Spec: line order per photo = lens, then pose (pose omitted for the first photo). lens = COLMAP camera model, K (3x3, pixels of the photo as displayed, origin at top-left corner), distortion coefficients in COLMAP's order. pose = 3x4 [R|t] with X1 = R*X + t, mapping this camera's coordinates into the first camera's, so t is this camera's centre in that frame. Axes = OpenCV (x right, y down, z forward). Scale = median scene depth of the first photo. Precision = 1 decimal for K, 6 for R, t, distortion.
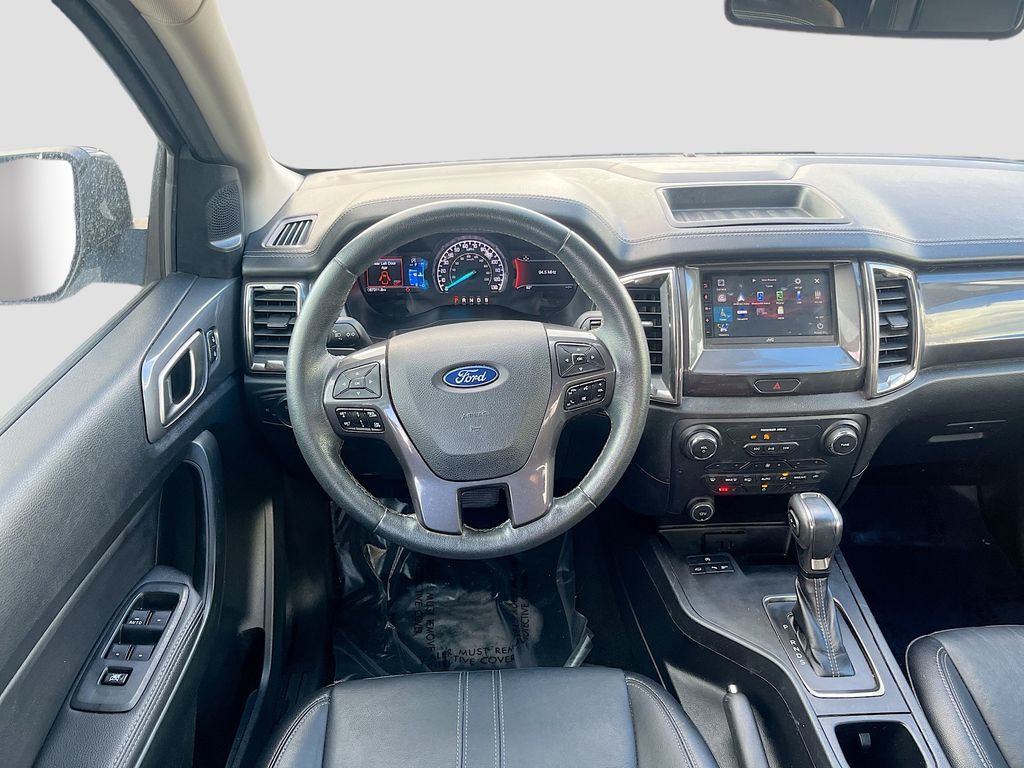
lens RADIAL K [[805.4, 0, 516.2], [0, 805.4, 381.0], [0, 0, 1]] dist [0.007189, 0.002641]
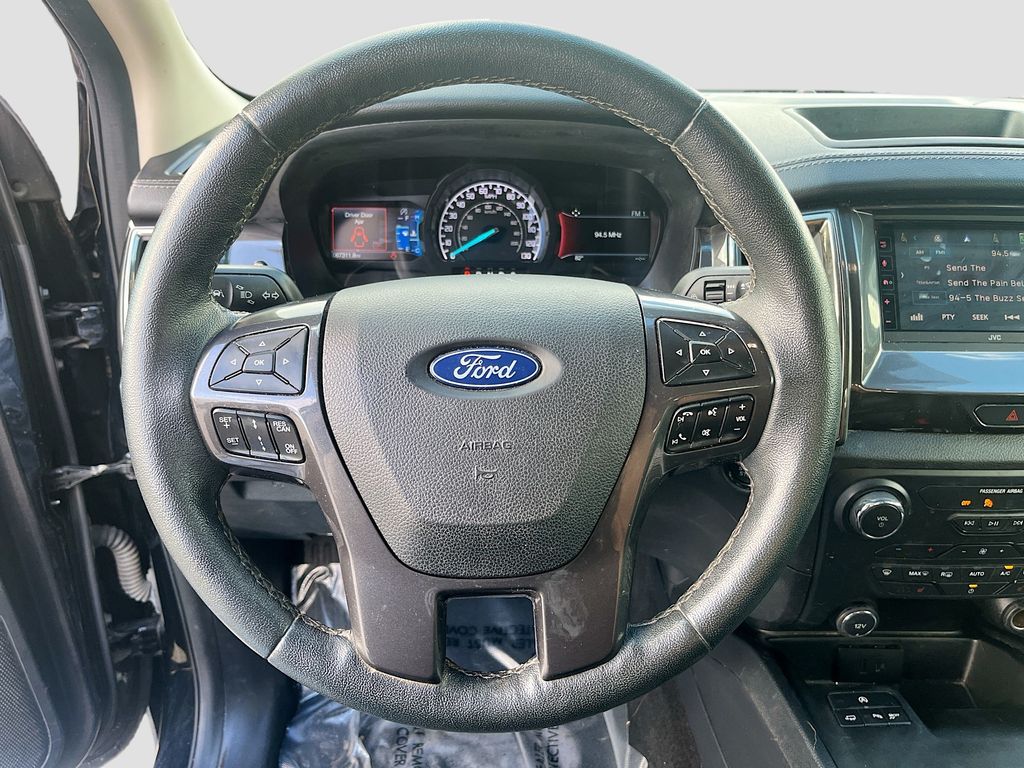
lens RADIAL K [[801.5, 0, 503.5], [0, 801.5, 384.1], [0, 0, 1]] dist [-0.006741, 0.001677]
pose [[0.998935, 0.028081, -0.036611, -0.018890], [-0.029921, 0.998265, -0.050721, 0.020800], [0.035123, 0.051763, 0.998042, 0.364519]]
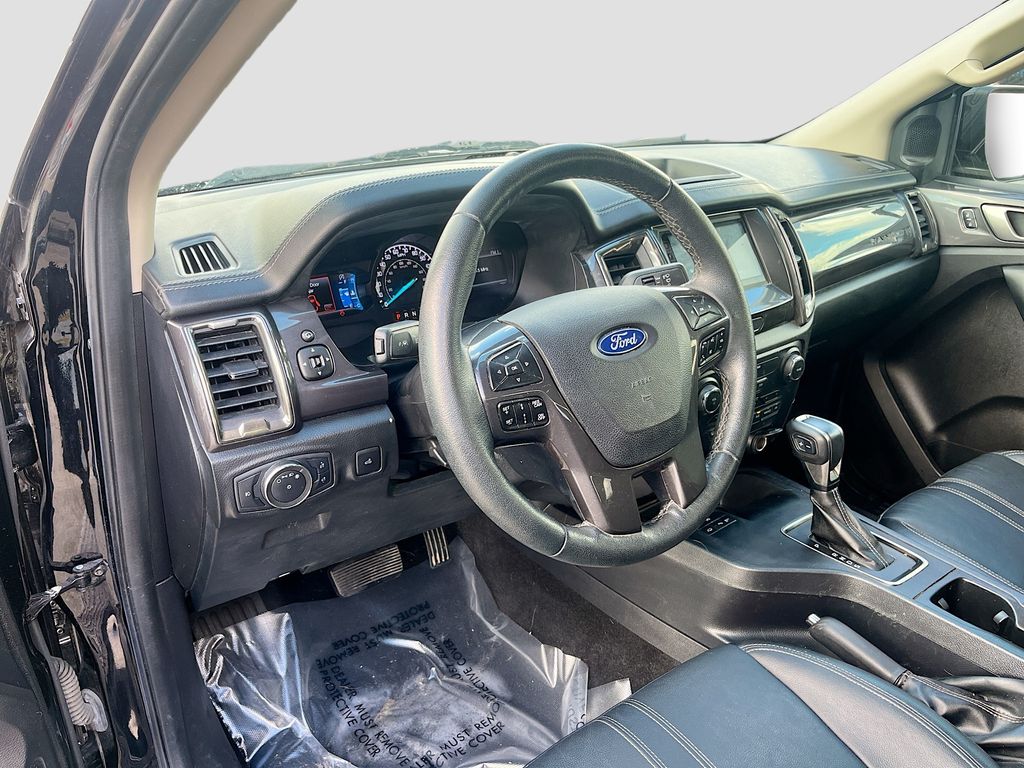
lens RADIAL K [[801.5, 0, 503.5], [0, 801.5, 384.1], [0, 0, 1]] dist [-0.006741, 0.001677]
pose [[0.823423, -0.209671, 0.527268, -0.445617], [0.264447, 0.963944, -0.029663, 0.021524], [-0.502038, 0.163859, 0.849181, 0.252397]]
